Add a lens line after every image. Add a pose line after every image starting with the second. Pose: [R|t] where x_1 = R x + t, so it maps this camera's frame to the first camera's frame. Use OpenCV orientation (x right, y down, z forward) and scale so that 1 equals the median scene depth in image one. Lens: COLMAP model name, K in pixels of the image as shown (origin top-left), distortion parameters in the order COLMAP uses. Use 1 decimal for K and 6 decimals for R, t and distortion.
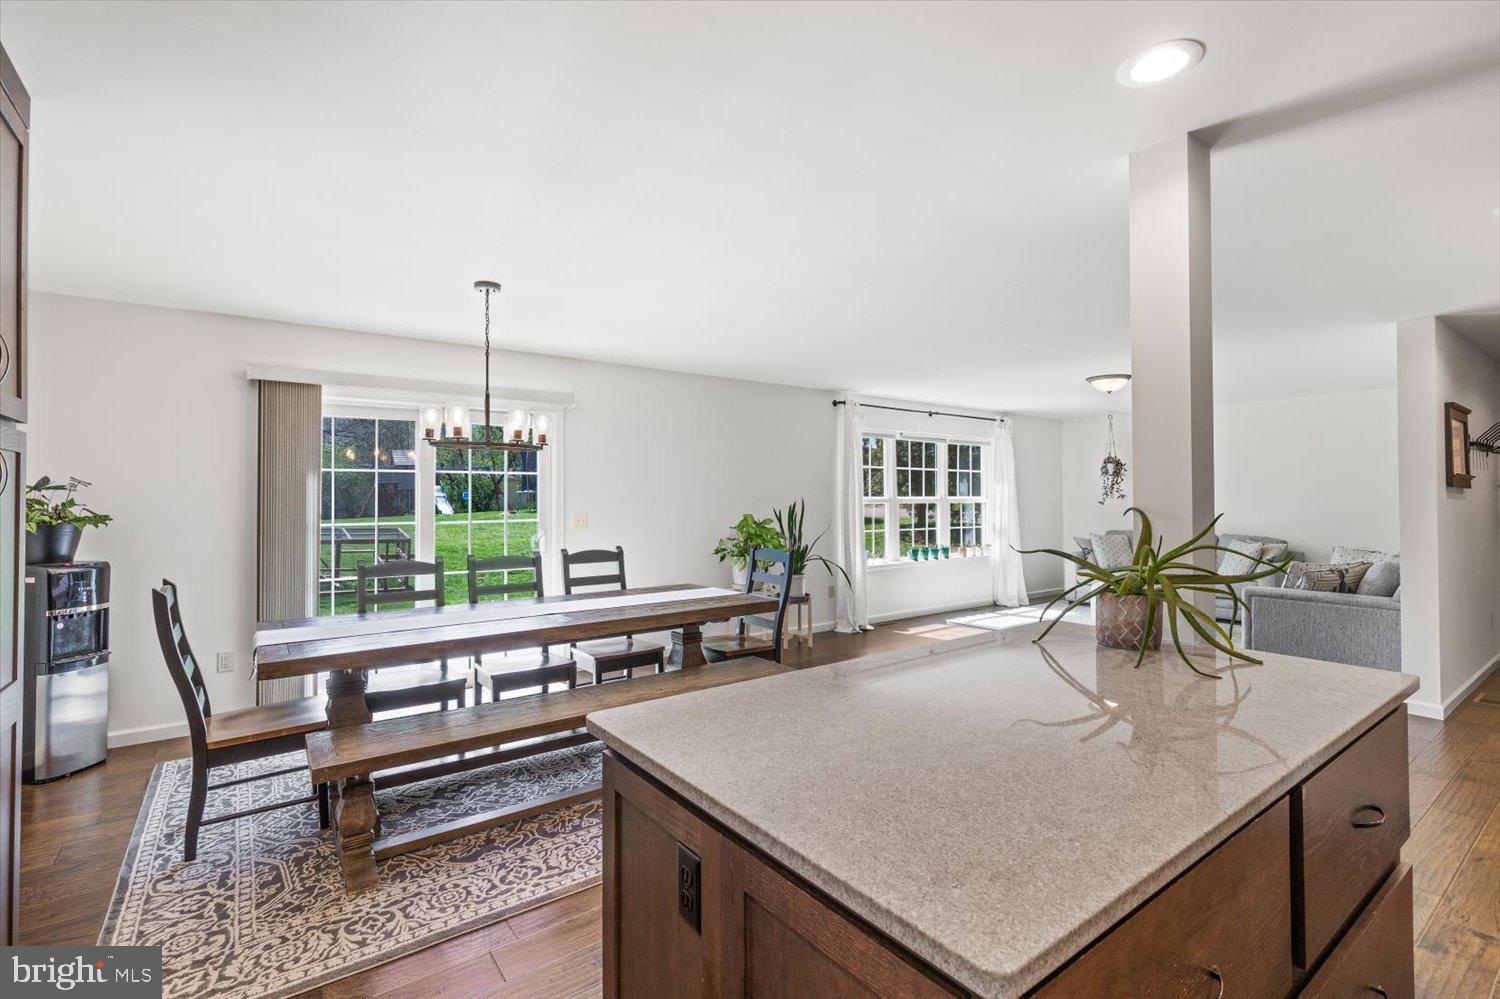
lens RADIAL K [[683.1, 0, 751.3], [0, 683.1, 489.3], [0, 0, 1]] dist [-0.000500, -0.000211]
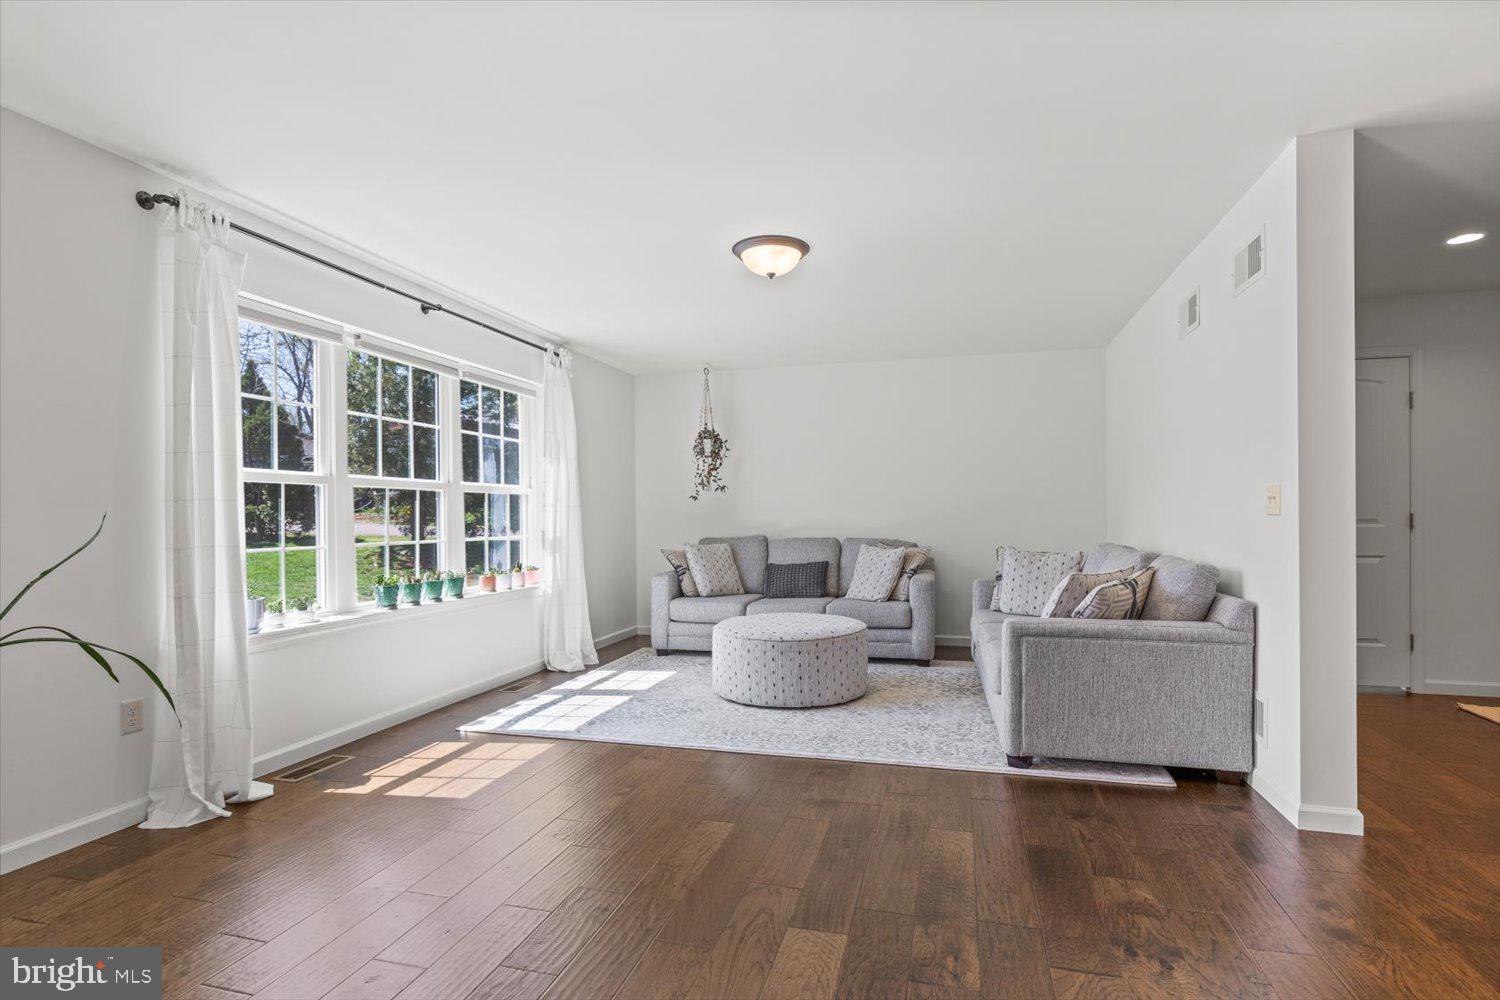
lens RADIAL K [[733.8, 0, 753.6], [0, 733.8, 518.3], [0, 0, 1]] dist [-0.016108, -0.000113]
pose [[0.787357, -0.006999, 0.616457, 0.117469], [-0.002297, 0.999895, 0.014286, 0.031697], [-0.616493, -0.012664, 0.787259, 0.416031]]
